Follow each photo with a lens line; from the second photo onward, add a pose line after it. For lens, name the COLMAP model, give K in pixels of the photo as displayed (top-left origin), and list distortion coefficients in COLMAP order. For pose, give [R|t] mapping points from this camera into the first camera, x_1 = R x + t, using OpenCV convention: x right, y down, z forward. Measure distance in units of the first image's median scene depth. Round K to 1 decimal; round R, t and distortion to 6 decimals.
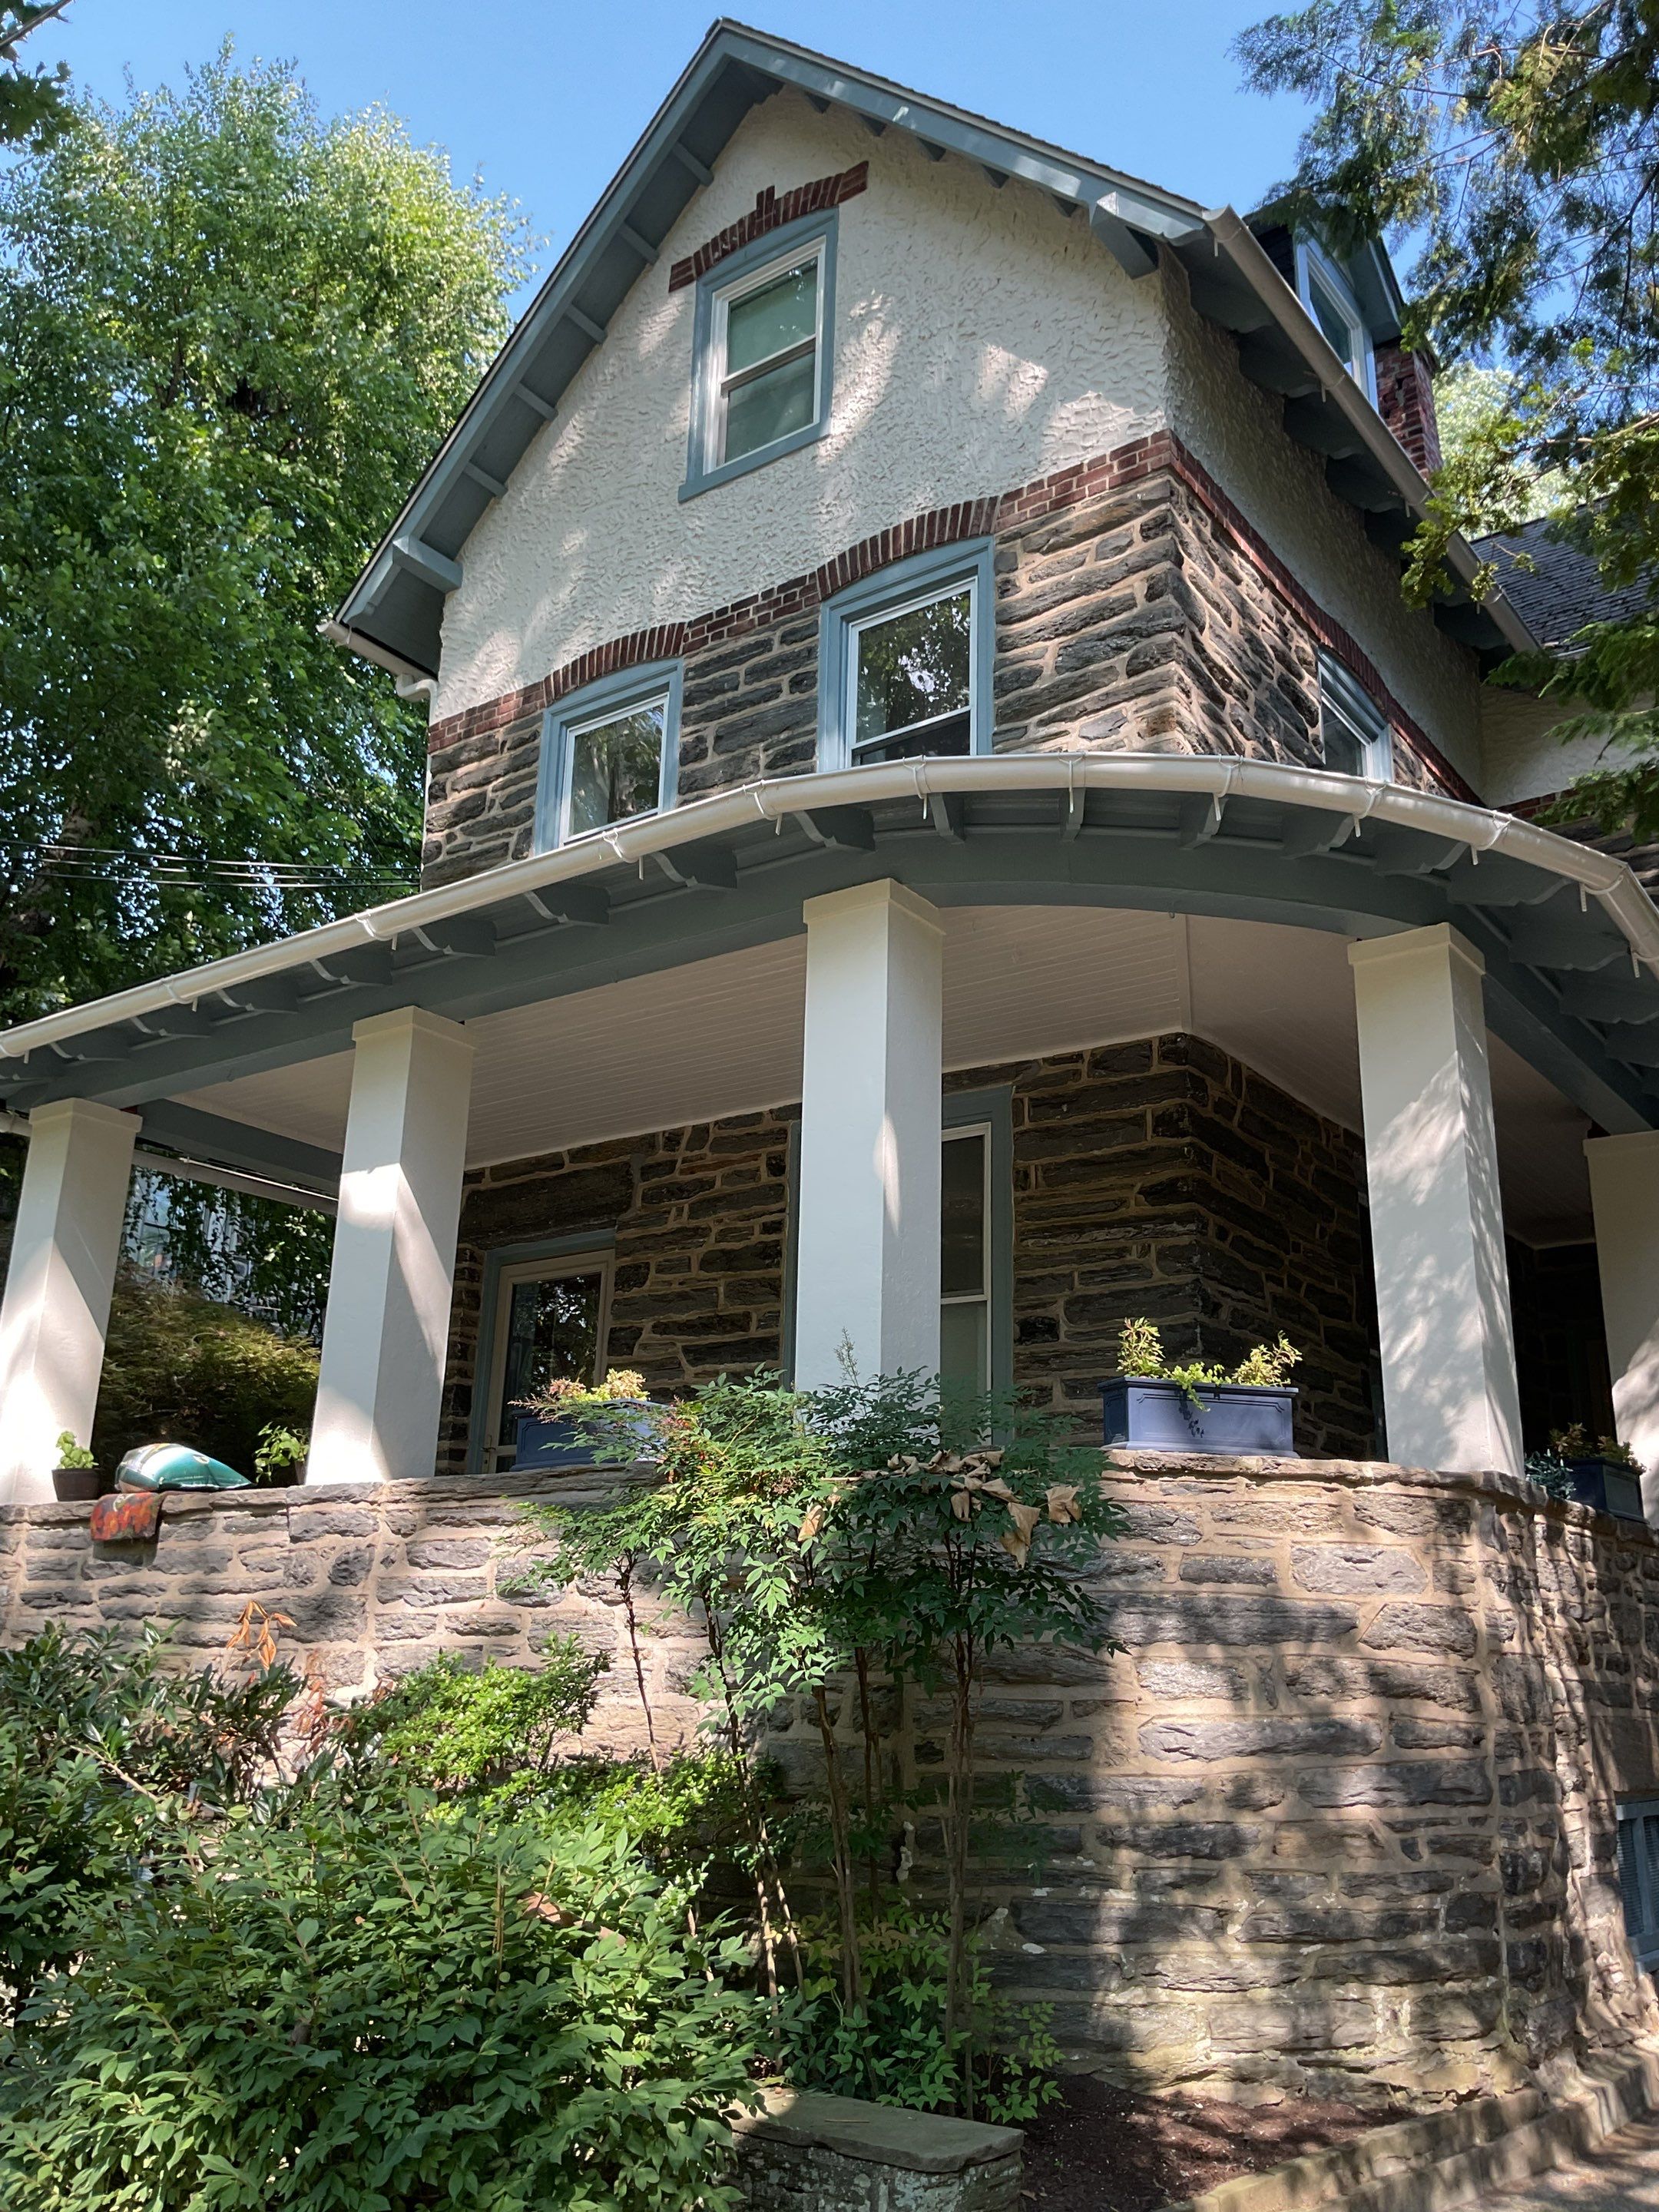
lens RADIAL K [[1823.4, 0, 823.6], [0, 1823.4, 1081.9], [0, 0, 1]] dist [0.108622, -0.211317]
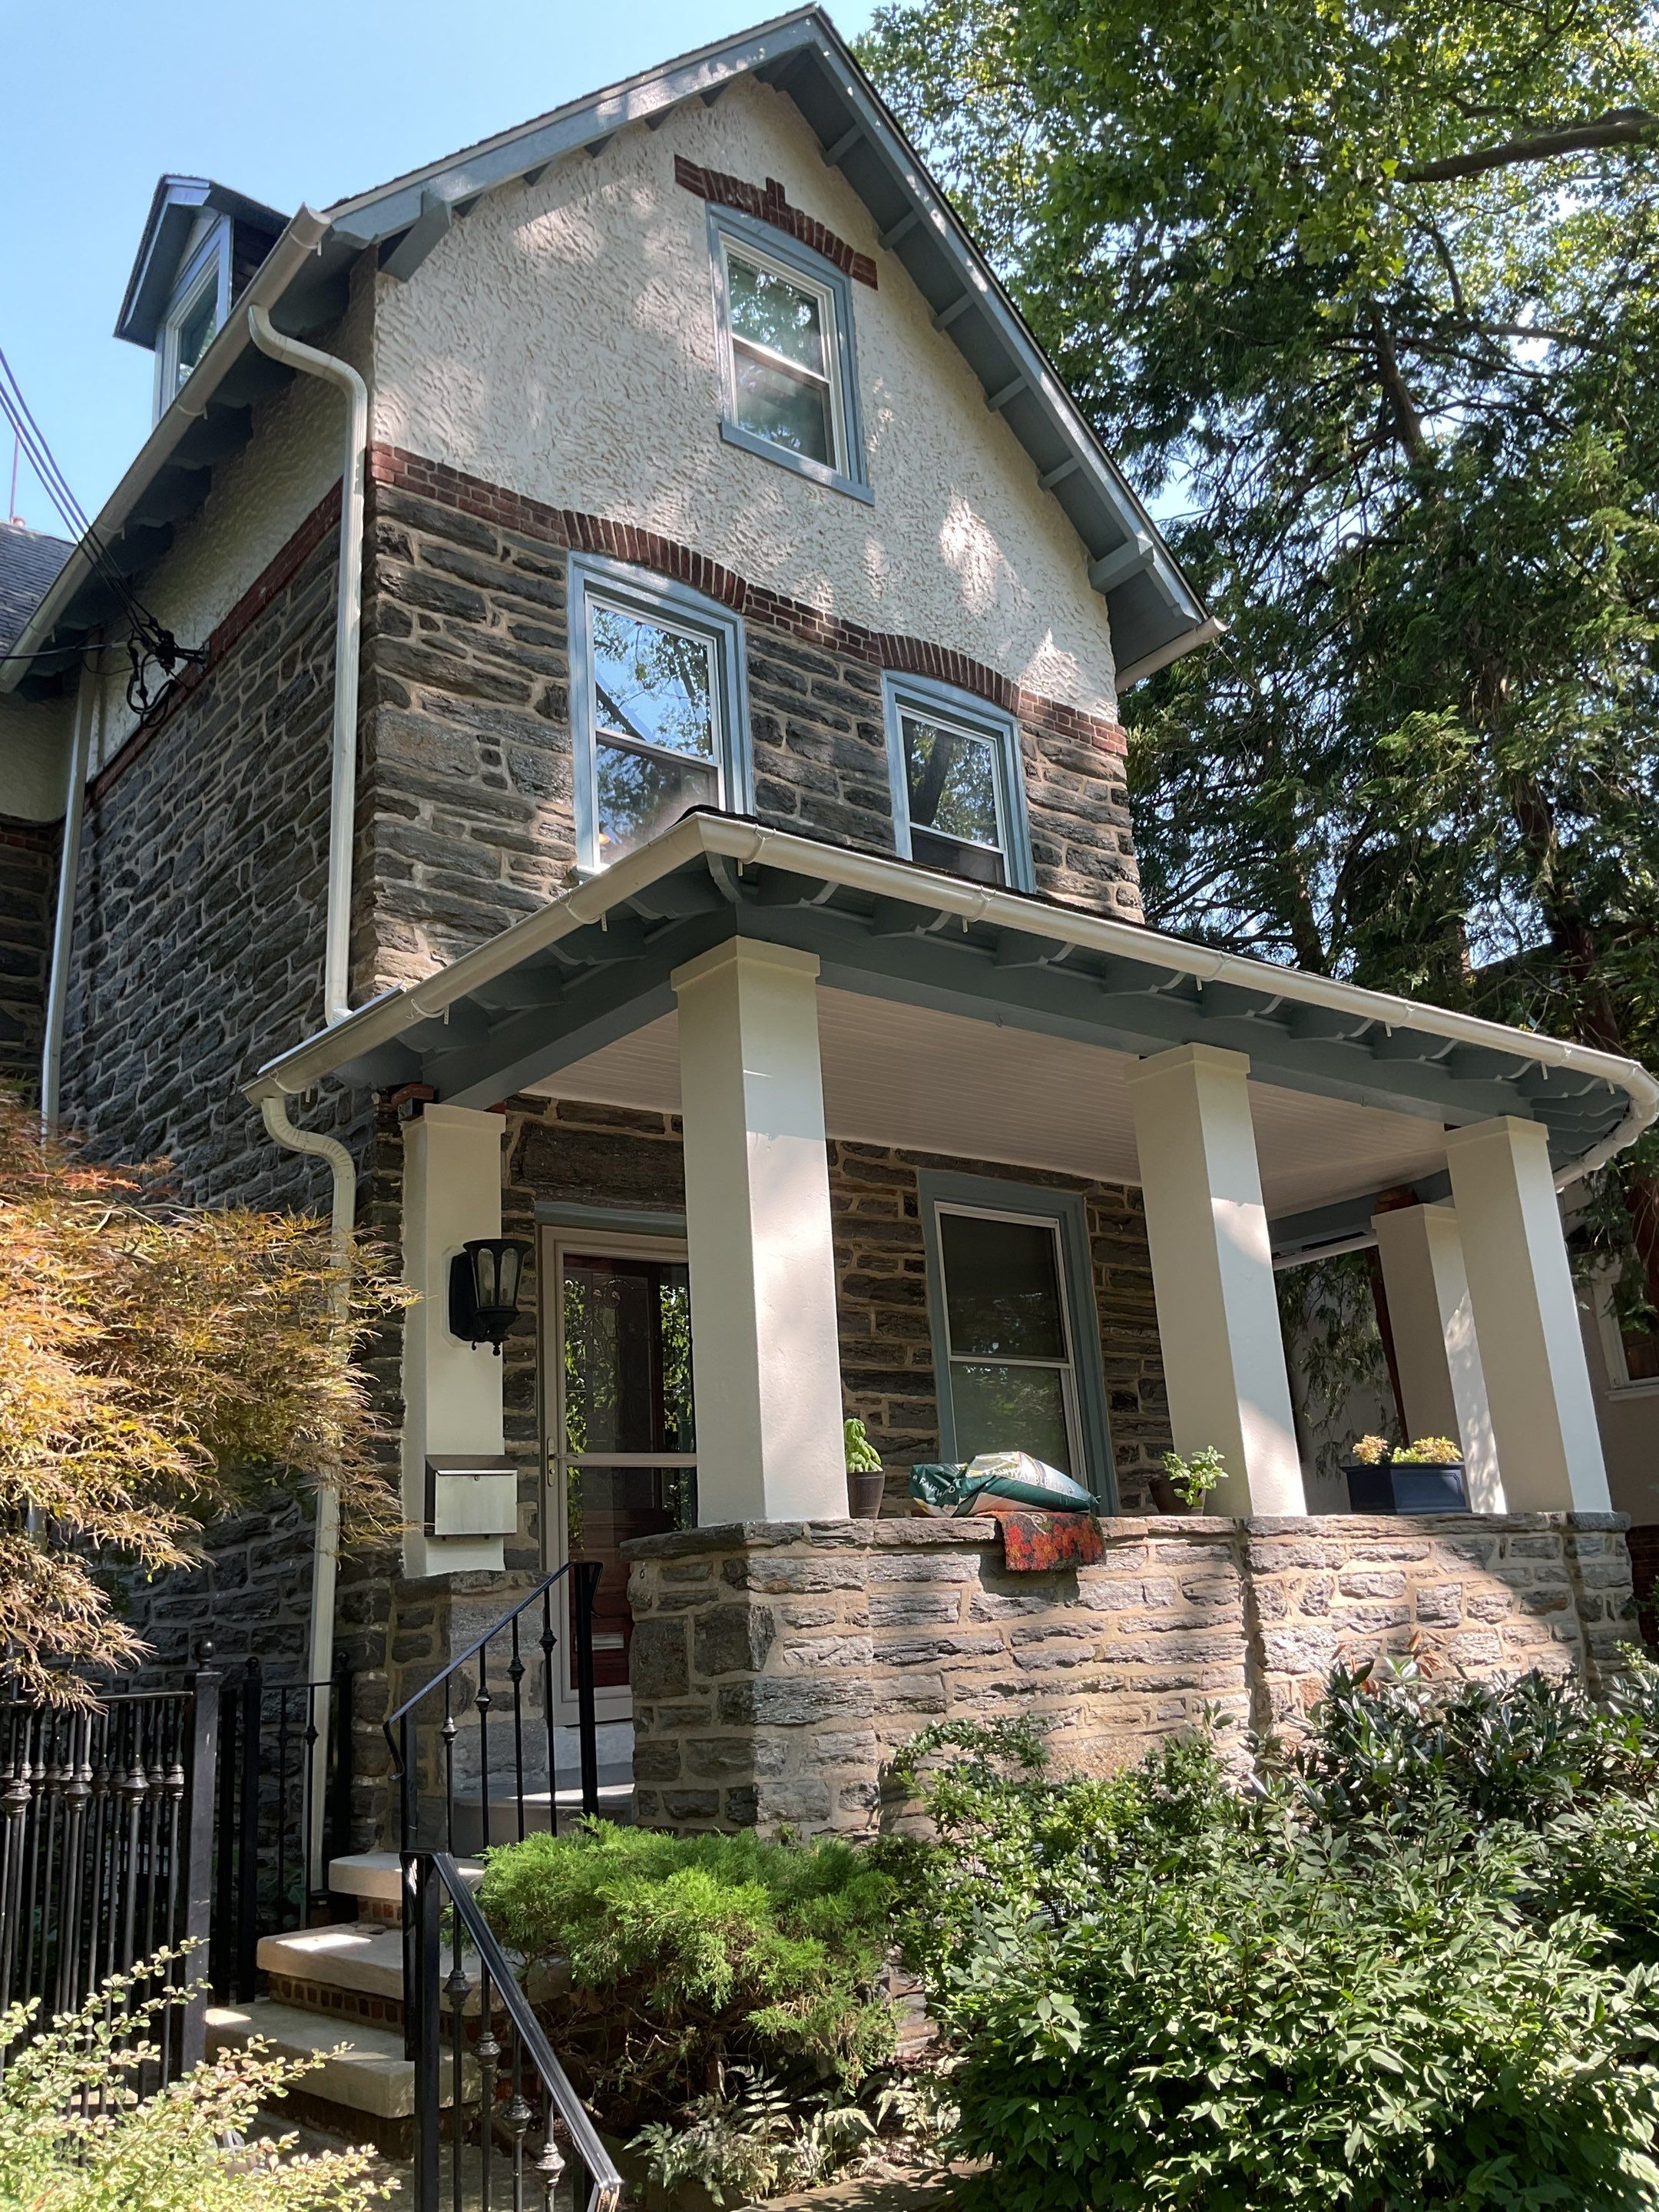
lens RADIAL K [[1823.4, 0, 823.6], [0, 1823.4, 1081.9], [0, 0, 1]] dist [0.108622, -0.211317]
pose [[0.253249, 0.243636, 0.936219, -1.039584], [-0.232400, 0.954749, -0.185593, 0.184866], [-0.939071, -0.170576, 0.298410, 0.761188]]
